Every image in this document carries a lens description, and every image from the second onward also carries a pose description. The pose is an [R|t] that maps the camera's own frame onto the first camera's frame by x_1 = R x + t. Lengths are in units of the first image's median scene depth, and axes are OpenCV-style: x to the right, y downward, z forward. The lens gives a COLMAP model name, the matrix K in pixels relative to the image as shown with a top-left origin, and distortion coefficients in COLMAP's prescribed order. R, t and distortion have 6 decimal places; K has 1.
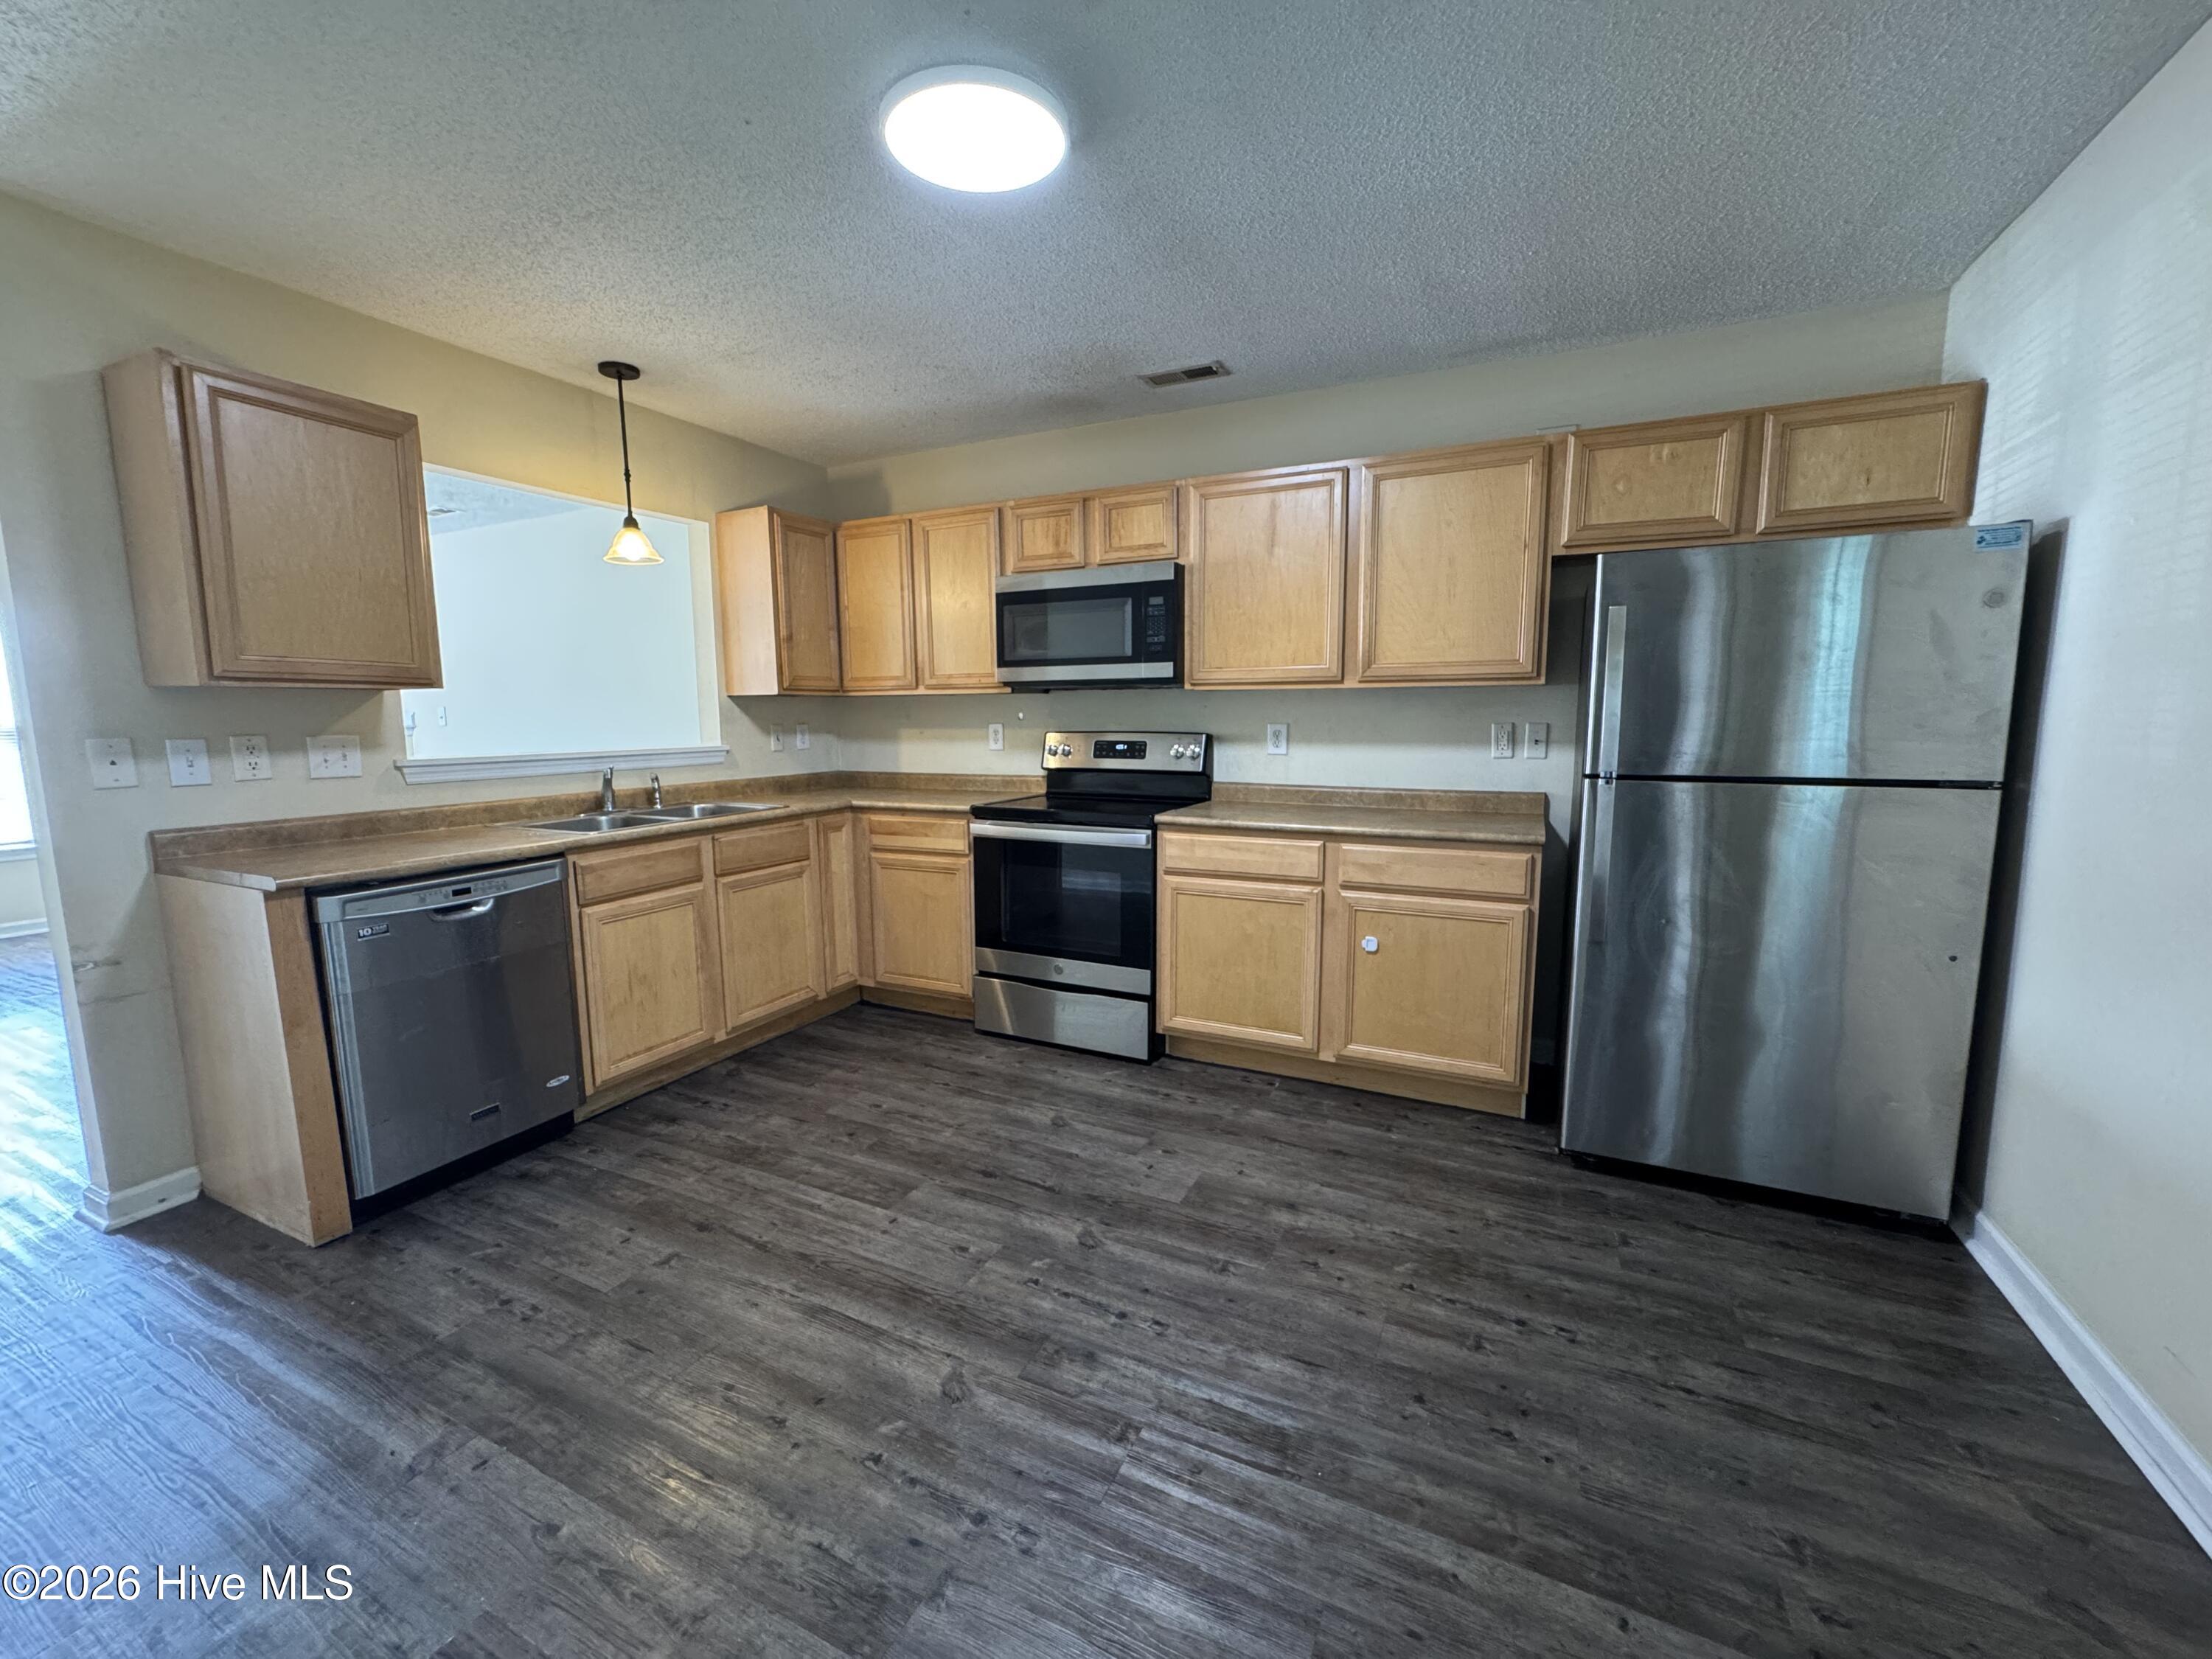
lens RADIAL K [[881.4, 0, 1096.5], [0, 881.4, 825.3], [0, 0, 1]] dist [0.001197, -0.000006]
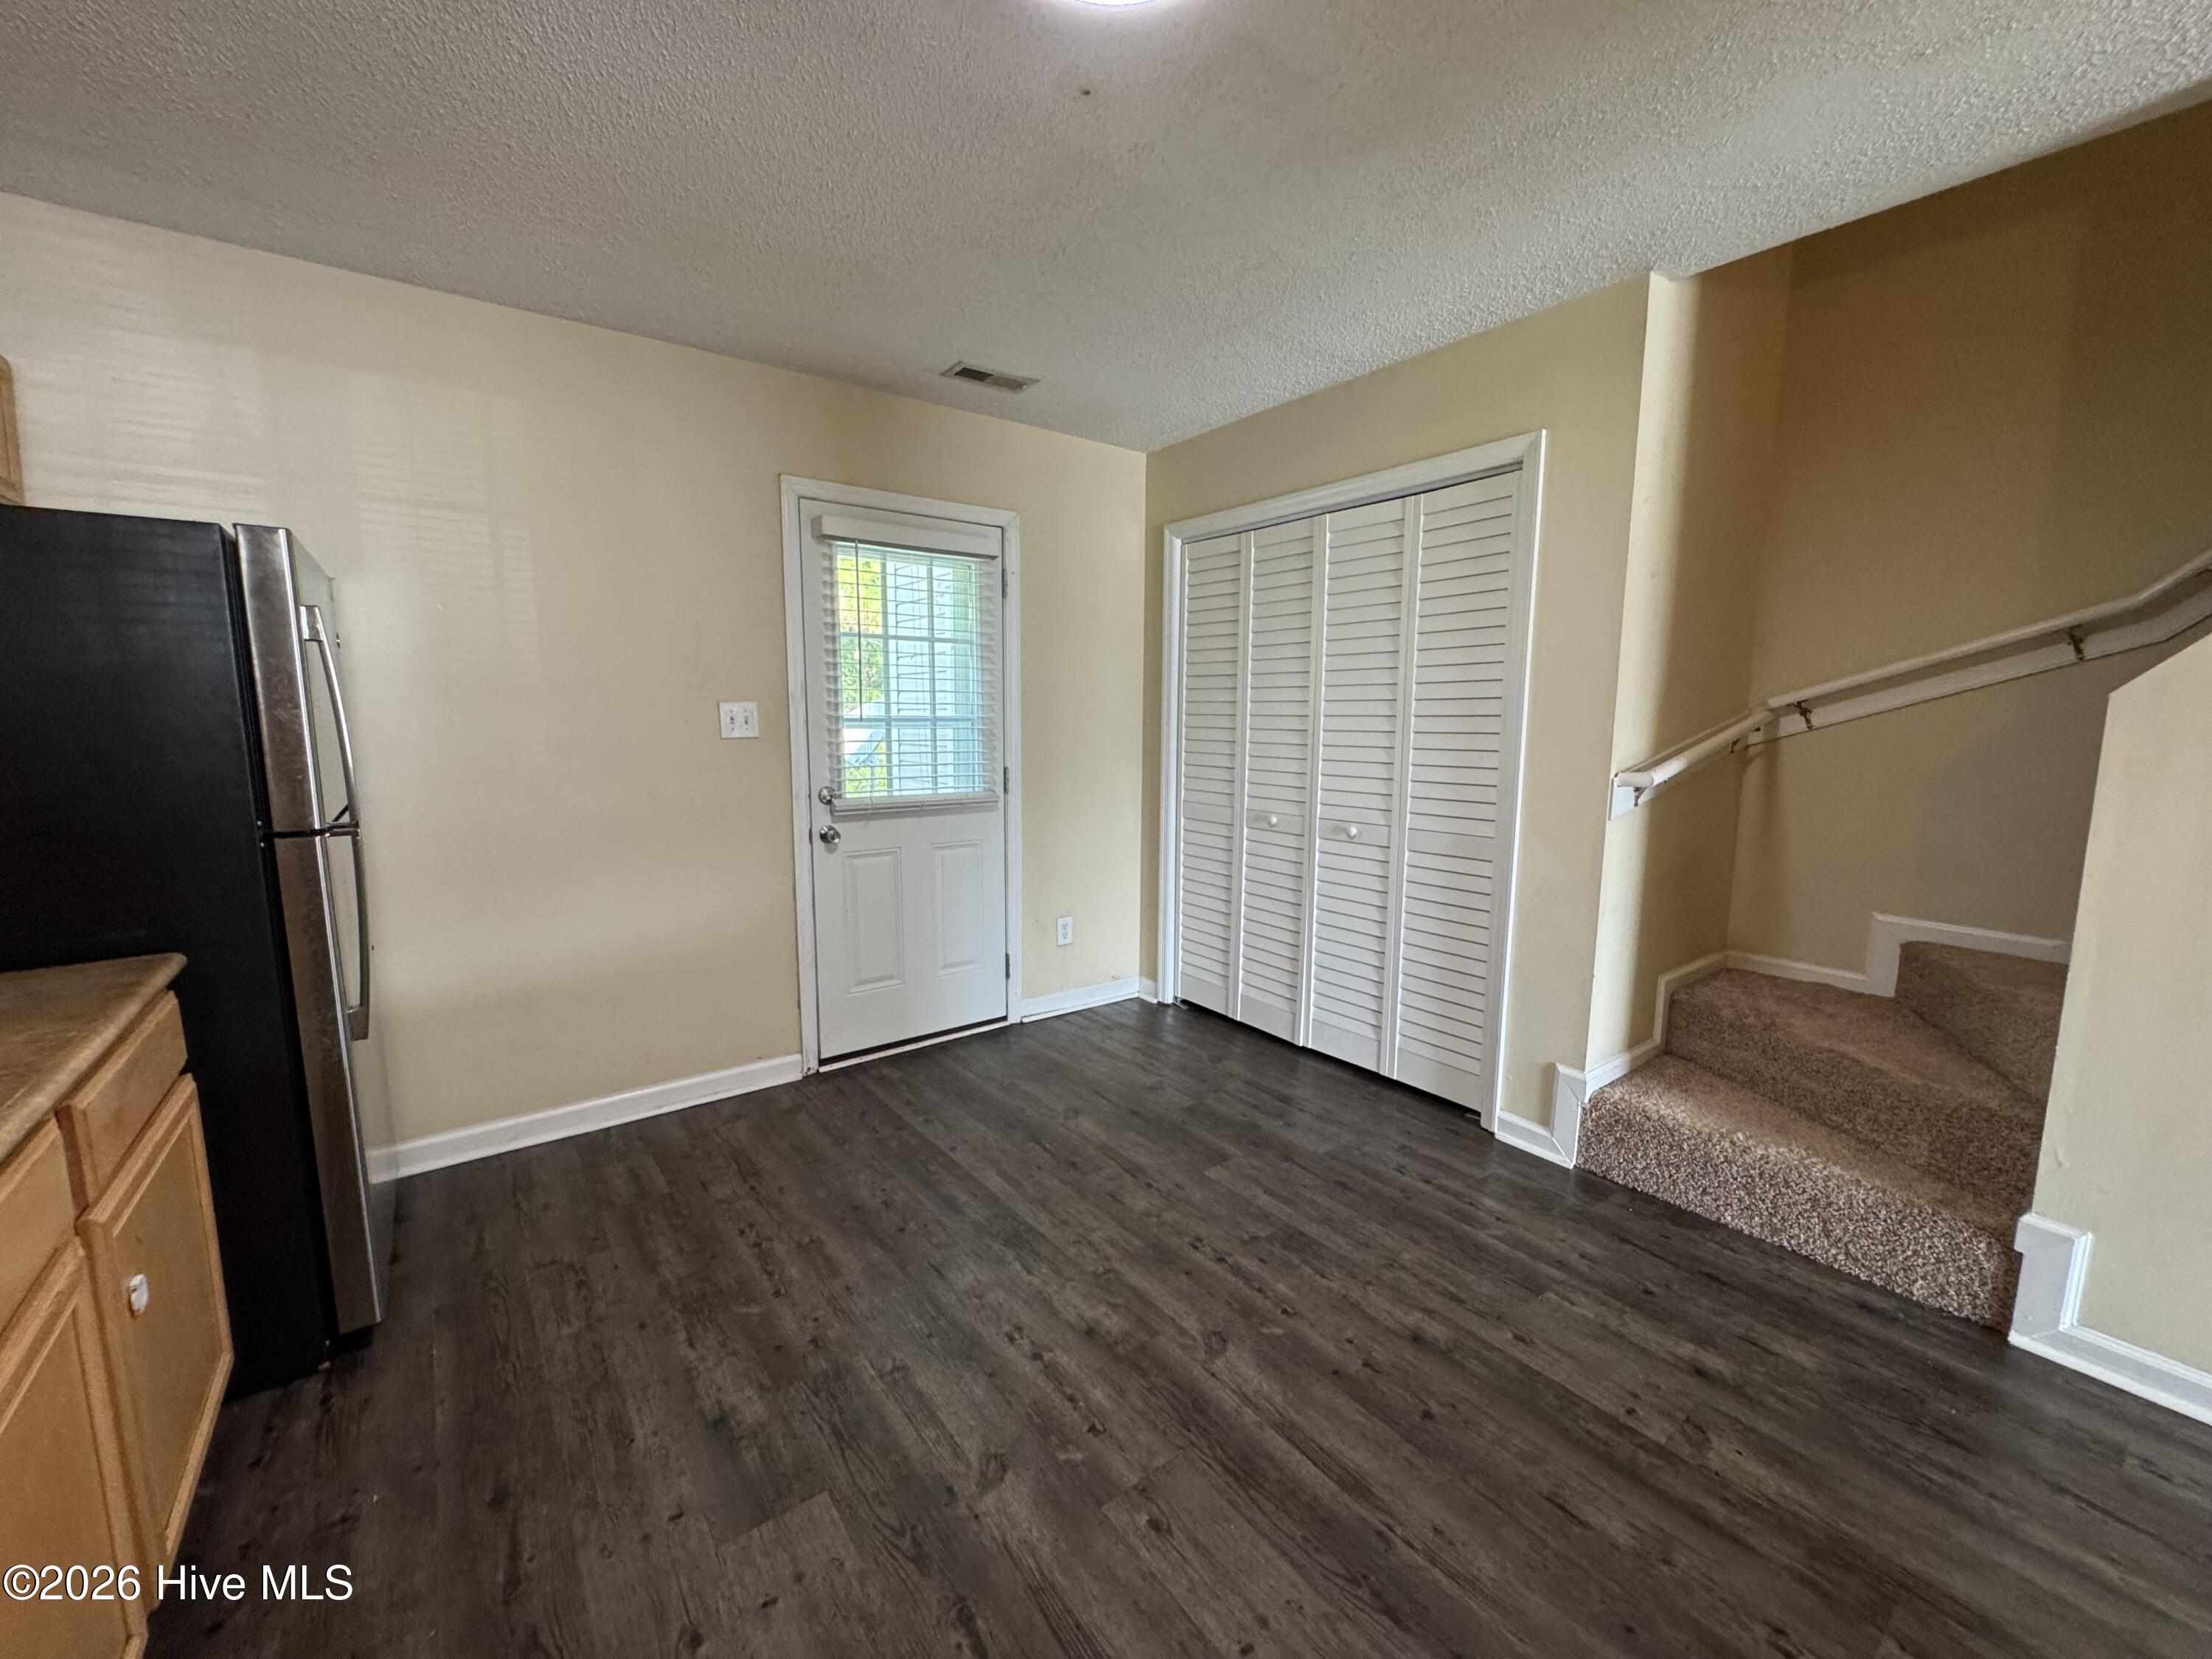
lens RADIAL K [[881.4, 0, 1108.2], [0, 881.4, 834.2], [0, 0, 1]] dist [0.001197, -0.000006]
pose [[-0.896698, -0.058211, 0.438798, -0.332673], [0.057753, 0.967456, 0.246361, -0.185269], [-0.438859, 0.246253, -0.864154, 1.261263]]
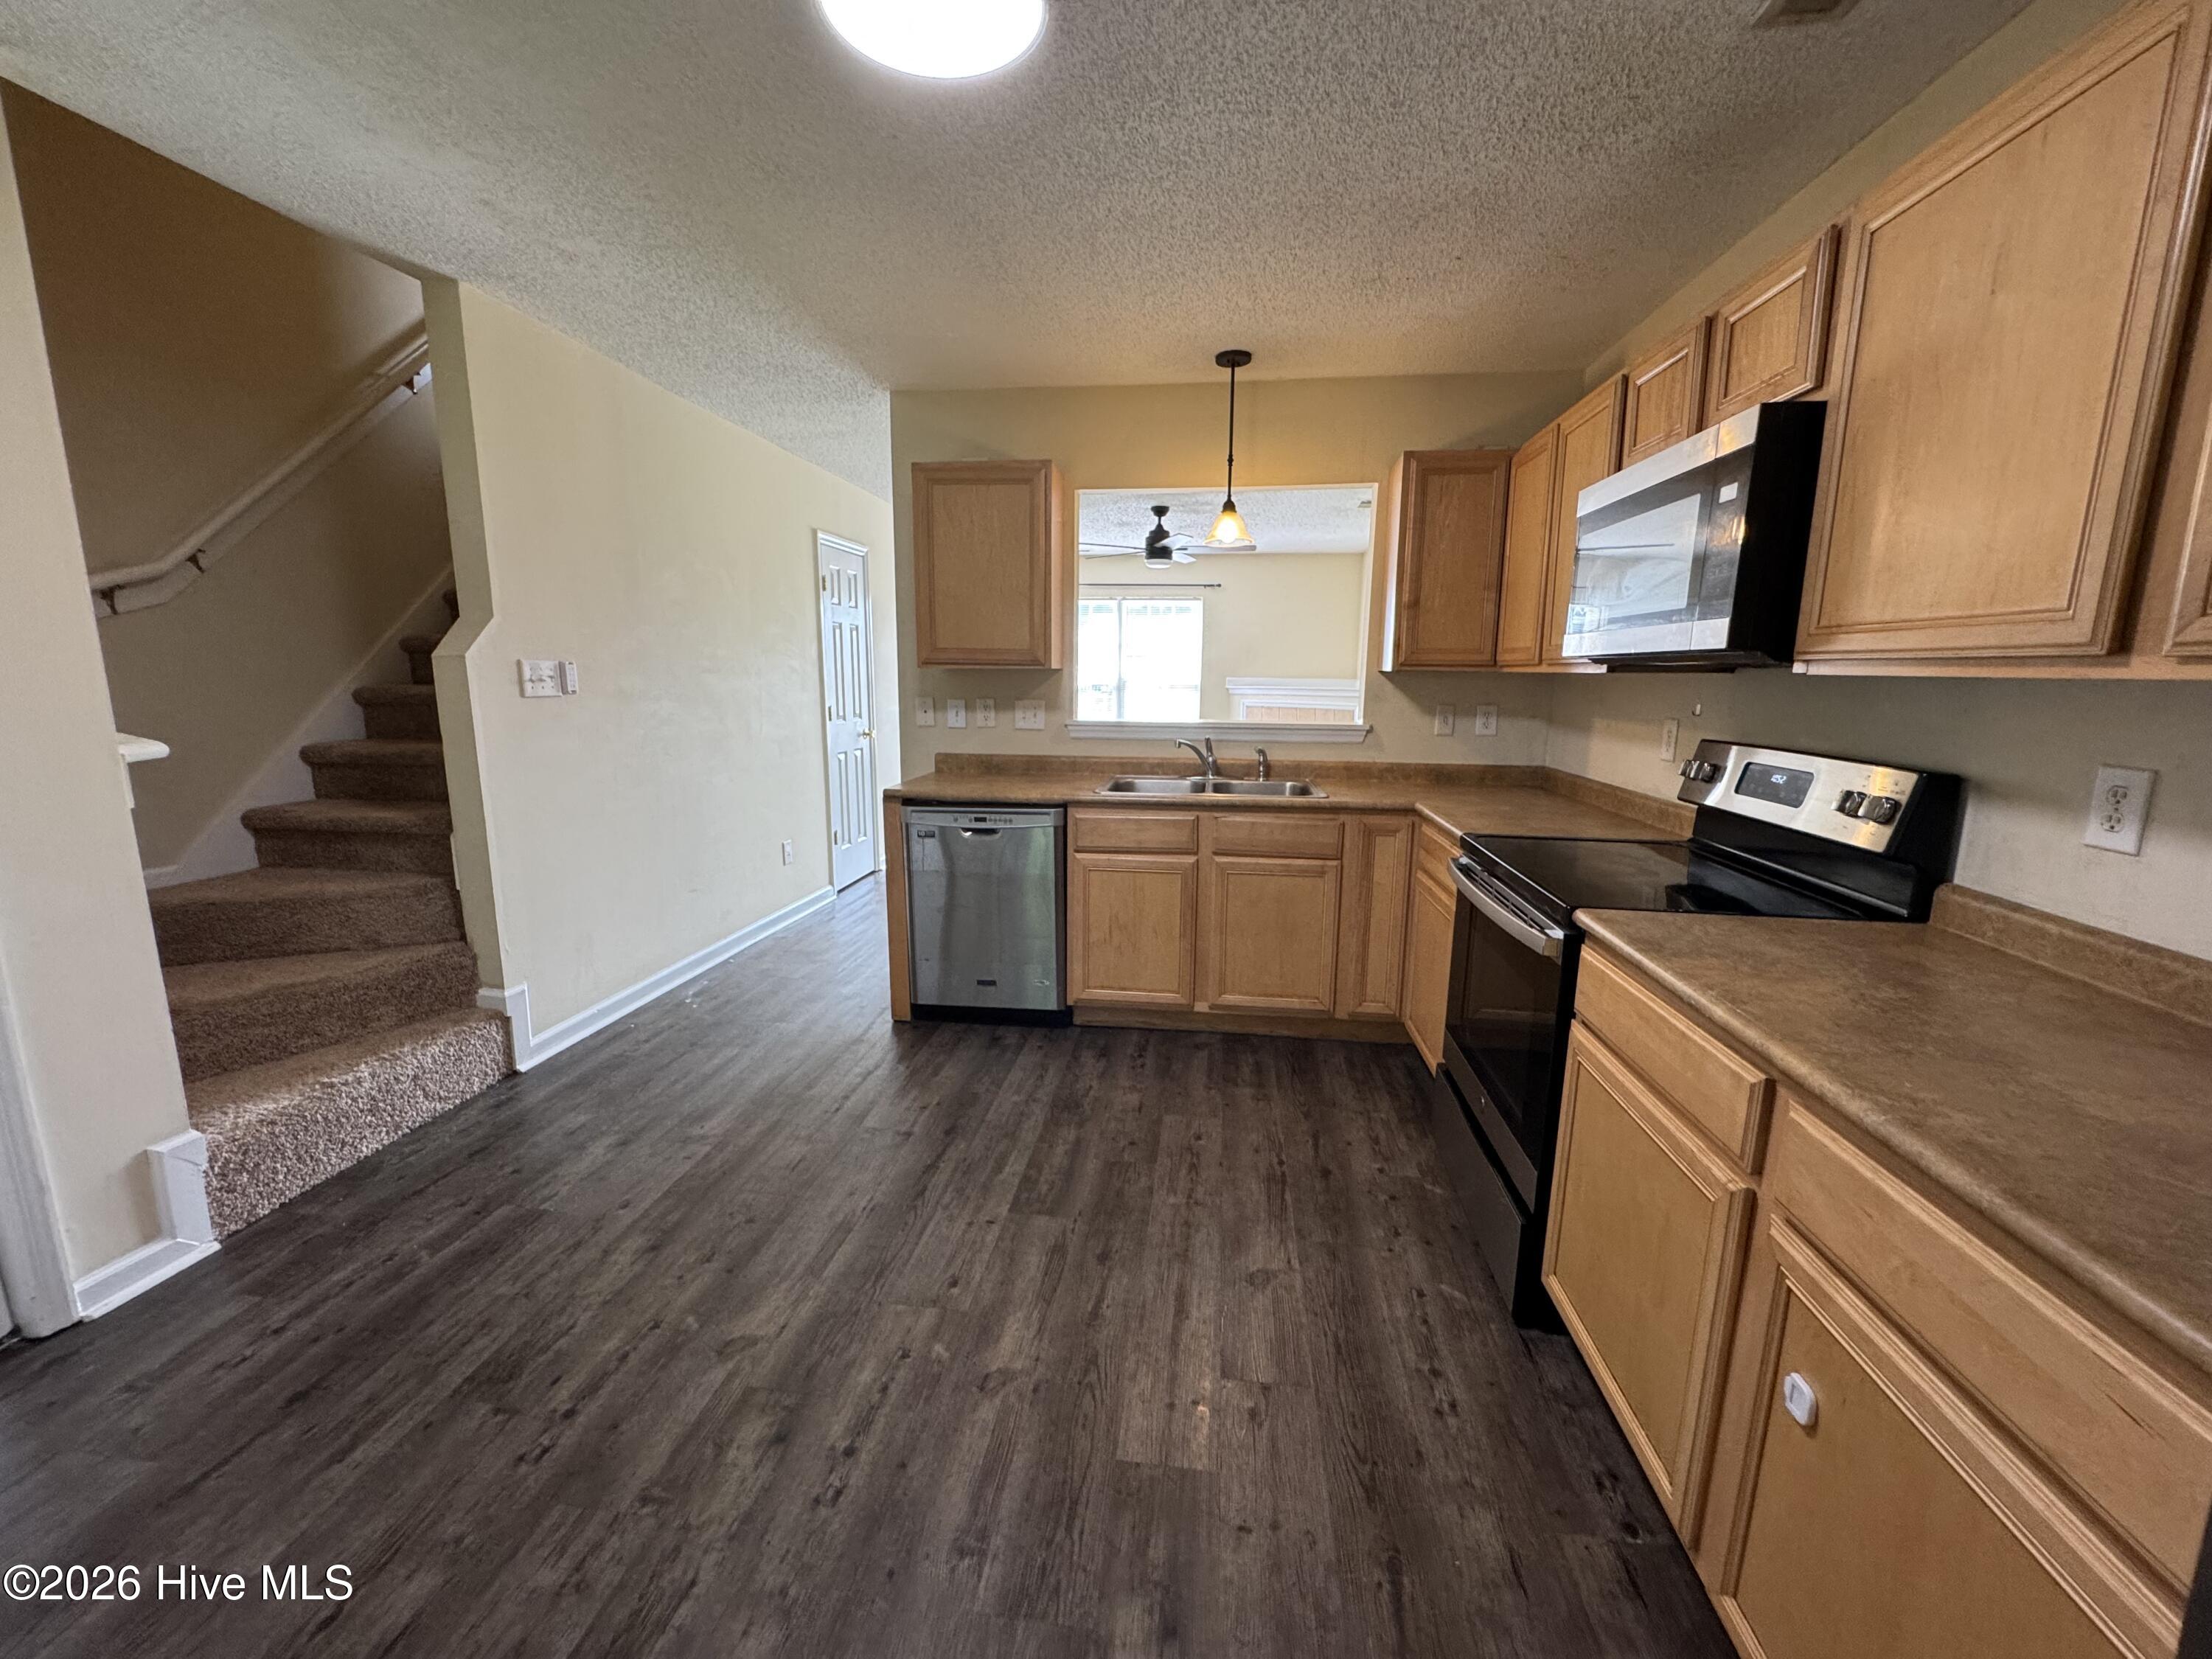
lens RADIAL K [[881.4, 0, 1114.1], [0, 881.4, 829.7], [0, 0, 1]] dist [0.001197, -0.000006]
pose [[0.332512, 0.178202, -0.926110, 0.580651], [-0.132065, 0.981109, 0.141368, -0.122289], [0.933807, 0.075300, 0.349764, 0.677782]]
